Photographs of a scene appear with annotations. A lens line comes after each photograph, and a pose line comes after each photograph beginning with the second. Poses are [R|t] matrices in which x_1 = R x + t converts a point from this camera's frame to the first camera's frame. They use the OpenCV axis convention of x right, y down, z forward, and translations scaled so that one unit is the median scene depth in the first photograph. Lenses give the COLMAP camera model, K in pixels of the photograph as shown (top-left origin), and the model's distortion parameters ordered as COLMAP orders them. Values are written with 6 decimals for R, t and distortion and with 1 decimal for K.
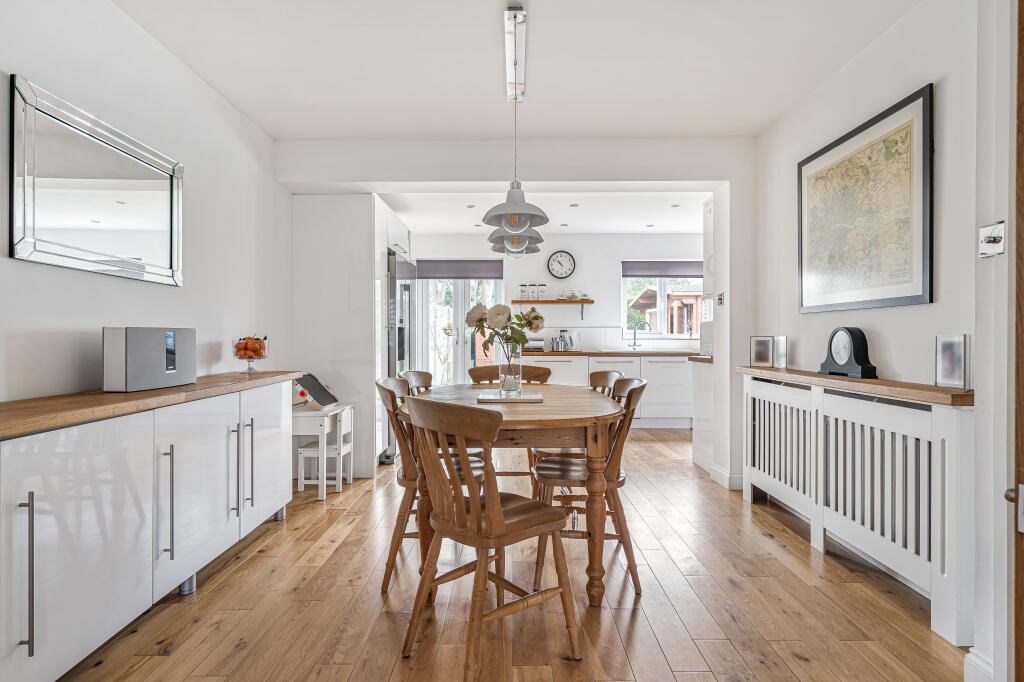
lens RADIAL K [[531.2, 0, 512.0], [0, 531.2, 341.0], [0, 0, 1]] dist [0.001038, -0.000092]
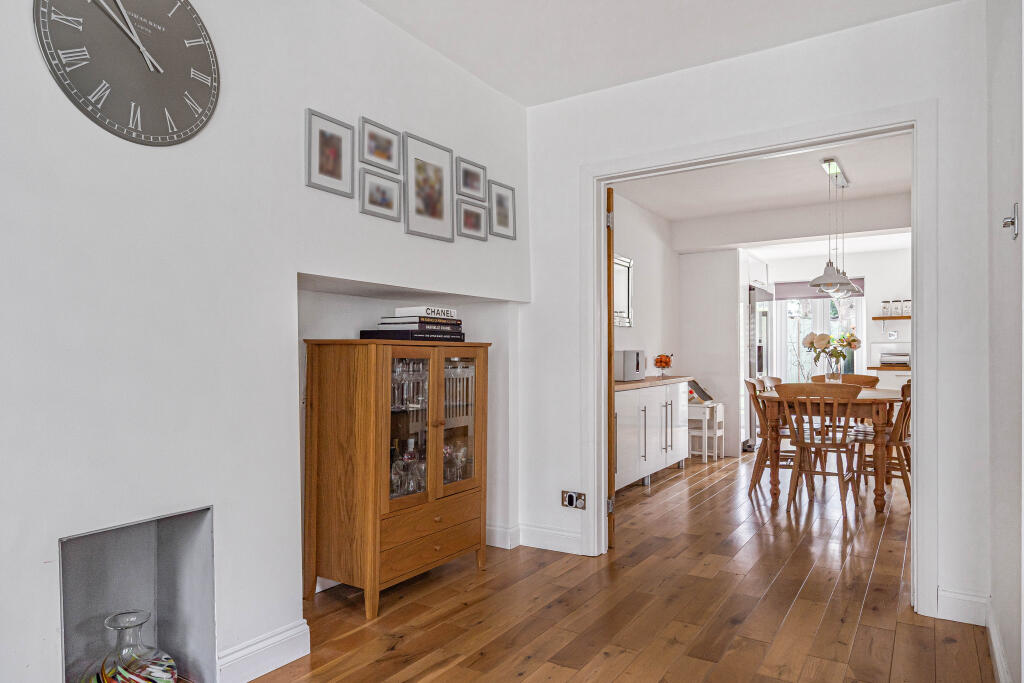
lens RADIAL K [[652.6, 0, 513.0], [0, 652.6, 360.7], [0, 0, 1]] dist [0.001585, 0.000447]
pose [[0.841970, -0.001864, -0.539521, 0.166963], [0.004032, 0.999988, 0.002837, 0.002897], [0.539509, -0.004564, 0.841967, -0.775925]]
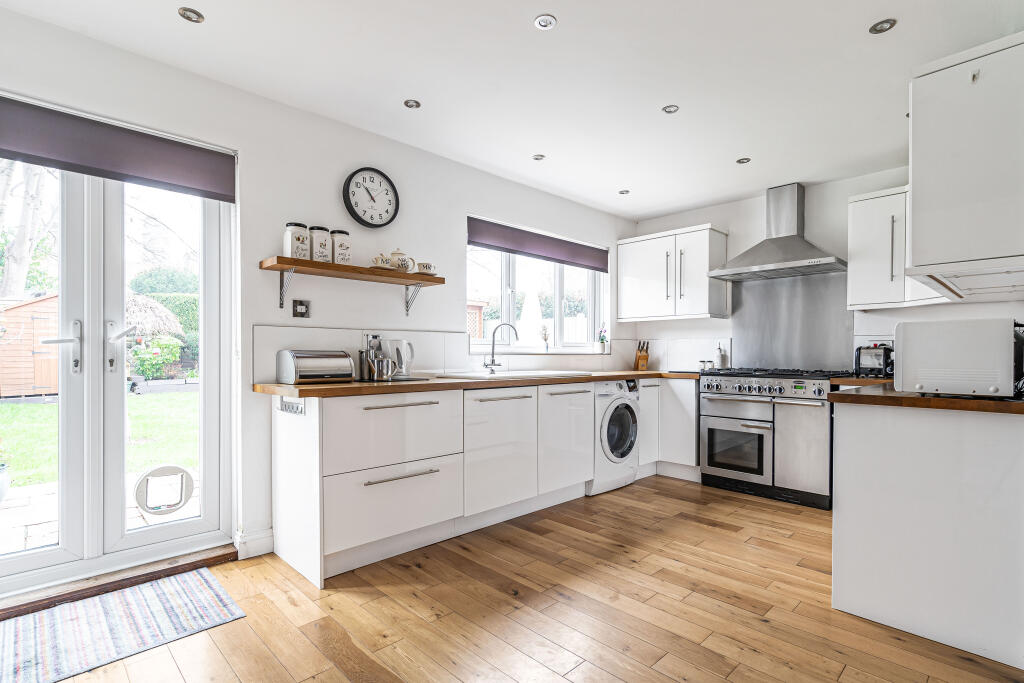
lens RADIAL K [[493.9, 0, 512.0], [0, 493.9, 341.5], [0, 0, 1]] dist [0.004632, 0.000474]
pose [[0.708671, 0.020634, 0.705237, -0.299692], [-0.003767, 0.999669, -0.025464, -0.007749], [-0.705529, 0.015389, 0.708514, 1.387972]]
